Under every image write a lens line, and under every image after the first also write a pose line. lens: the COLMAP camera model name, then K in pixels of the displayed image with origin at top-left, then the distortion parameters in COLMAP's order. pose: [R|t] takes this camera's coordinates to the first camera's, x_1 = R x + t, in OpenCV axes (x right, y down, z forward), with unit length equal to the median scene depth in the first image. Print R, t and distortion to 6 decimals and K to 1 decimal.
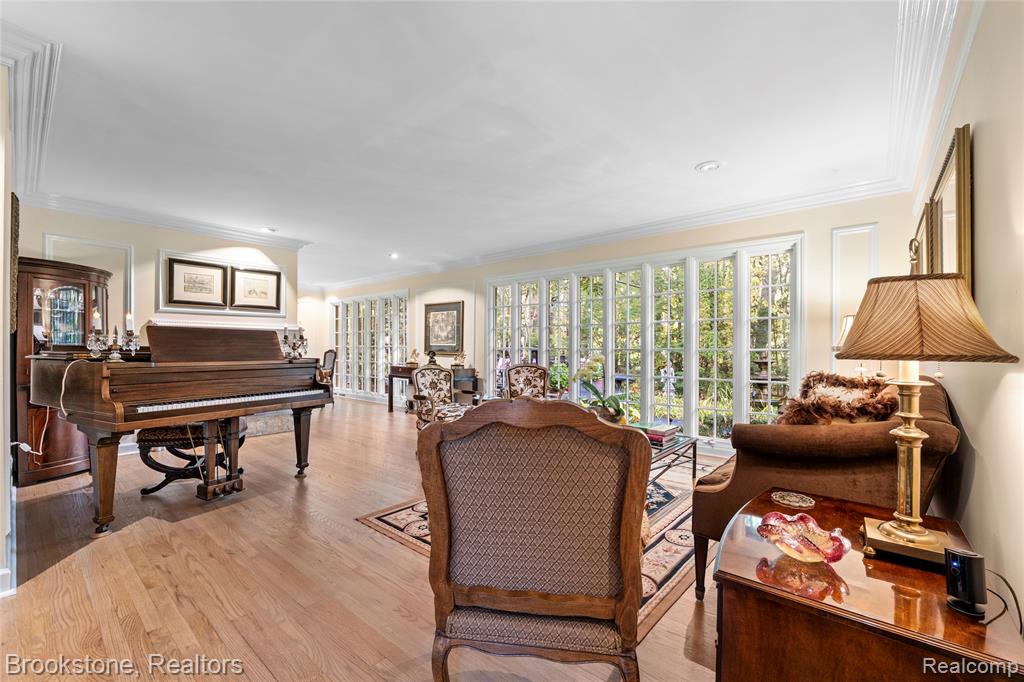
lens RADIAL K [[423.6, 0, 511.0], [0, 423.6, 345.3], [0, 0, 1]] dist [-0.012651, 0.000113]
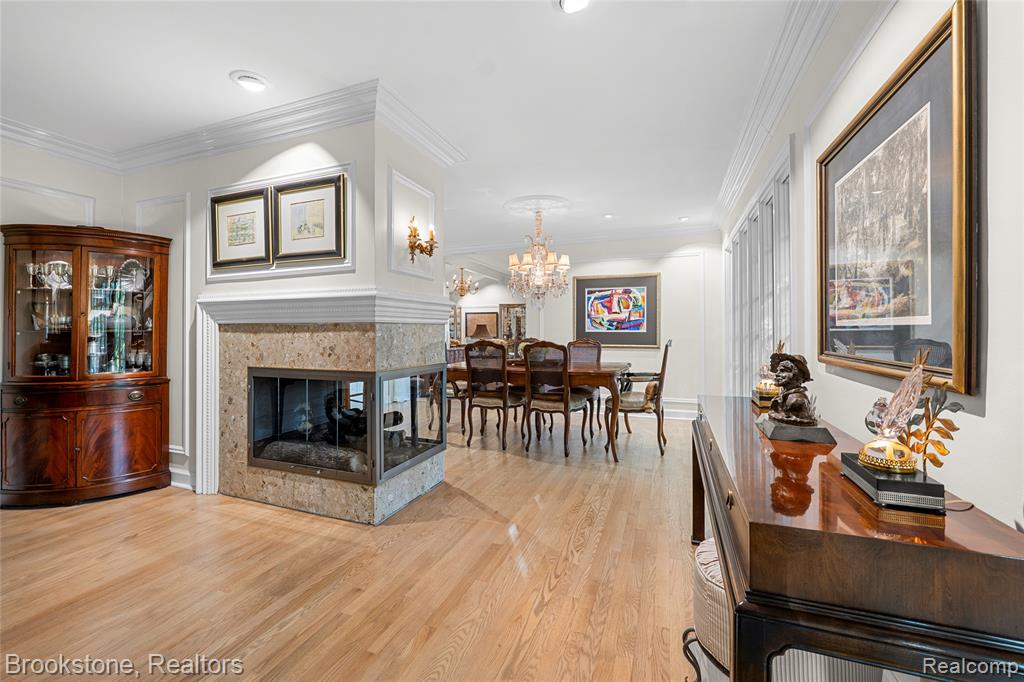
lens RADIAL K [[423.6, 0, 509.2], [0, 423.6, 331.8], [0, 0, 1]] dist [-0.012651, 0.000113]
pose [[0.331448, -0.005927, -0.943455, -0.047801], [0.007761, 0.999964, -0.003555, 0.002934], [0.943441, -0.006144, 0.331482, 1.026345]]
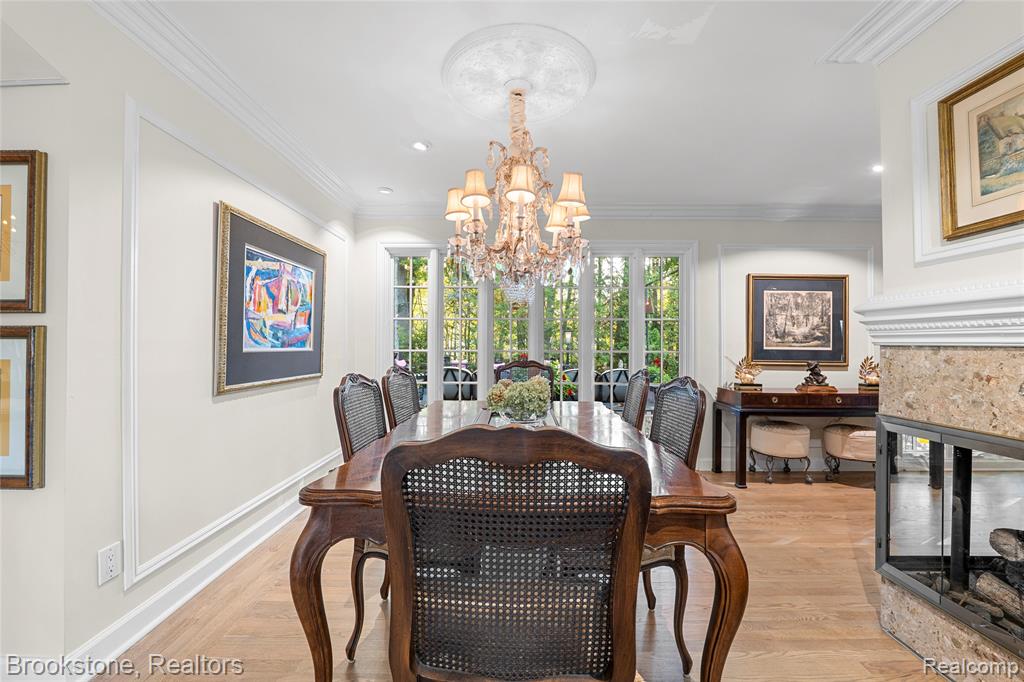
lens RADIAL K [[423.6, 0, 506.8], [0, 423.6, 342.4], [0, 0, 1]] dist [-0.012651, 0.000113]
pose [[0.769850, 0.004374, 0.638210, -1.080050], [-0.004656, 0.999988, -0.001237, -0.010039], [-0.638208, -0.002019, 0.769861, 1.071699]]
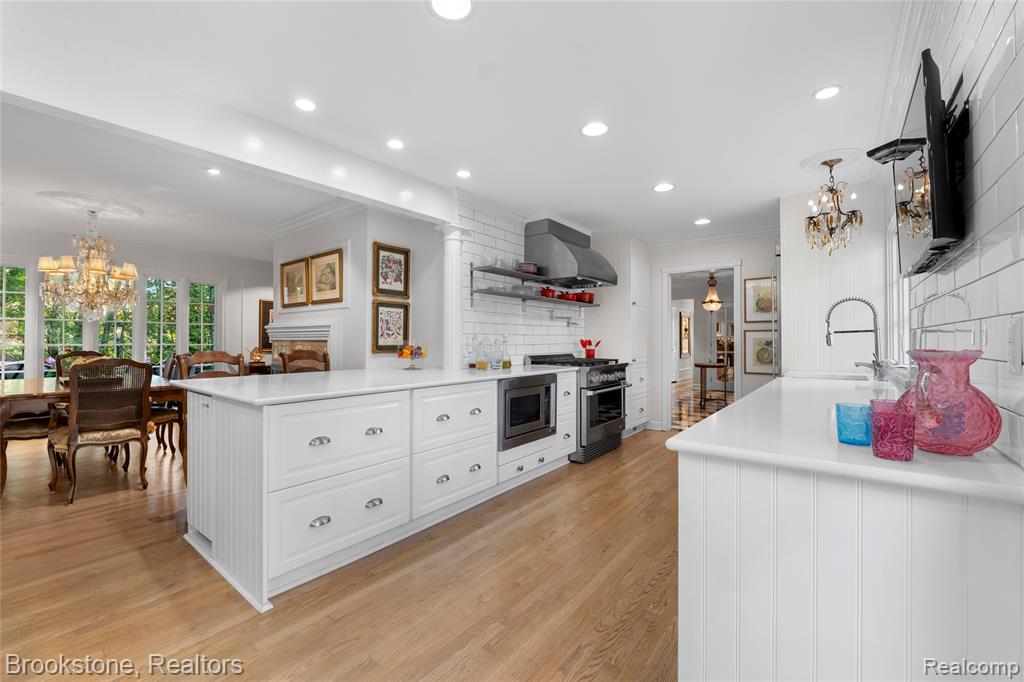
lens RADIAL K [[423.6, 0, 512.4], [0, 423.6, 337.8], [0, 0, 1]] dist [-0.012651, 0.000113]
pose [[-0.028513, 0.002863, 0.999589, -1.598282], [-0.003520, 0.999989, -0.002965, -0.014128], [-0.999587, -0.003603, -0.028502, 0.630697]]
